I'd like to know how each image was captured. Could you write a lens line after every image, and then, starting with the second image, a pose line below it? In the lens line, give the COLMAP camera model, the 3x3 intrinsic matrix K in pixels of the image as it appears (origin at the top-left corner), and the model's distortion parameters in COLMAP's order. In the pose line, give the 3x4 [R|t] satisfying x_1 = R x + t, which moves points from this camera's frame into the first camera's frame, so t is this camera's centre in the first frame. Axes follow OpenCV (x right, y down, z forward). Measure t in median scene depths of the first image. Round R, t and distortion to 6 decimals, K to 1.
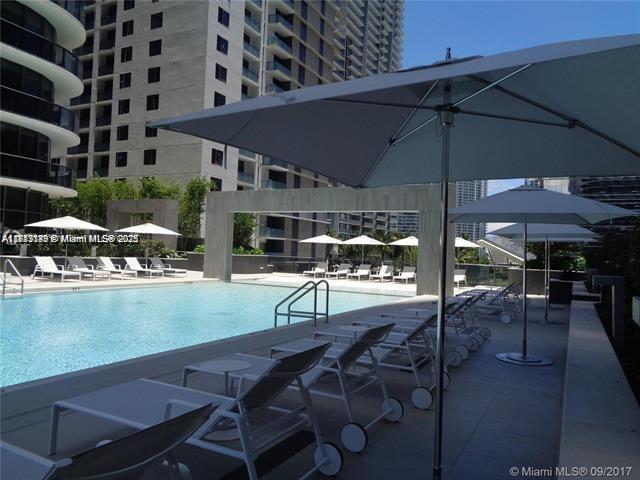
lens RADIAL K [[471.7, 0, 318.2], [0, 471.7, 242.8], [0, 0, 1]] dist [-0.012043, 0.005938]
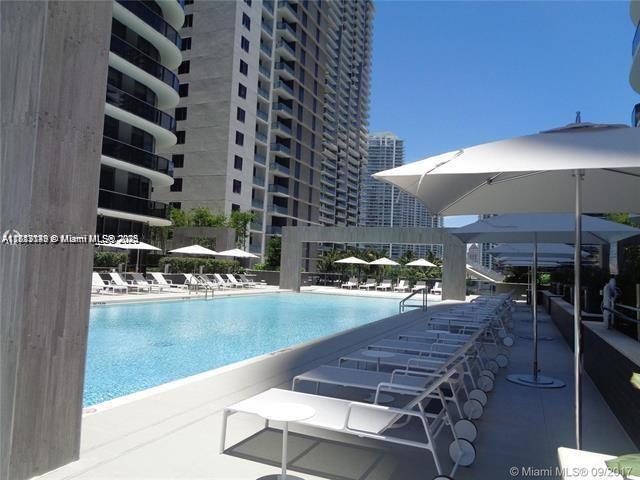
lens RADIAL K [[471.7, 0, 322.5], [0, 471.7, 236.0], [0, 0, 1]] dist [-0.012043, 0.005938]
pose [[0.995893, 0.009857, 0.090005, -0.107403], [-0.005528, 0.998822, -0.048213, -0.006208], [-0.090374, 0.047517, 0.994774, -0.163041]]
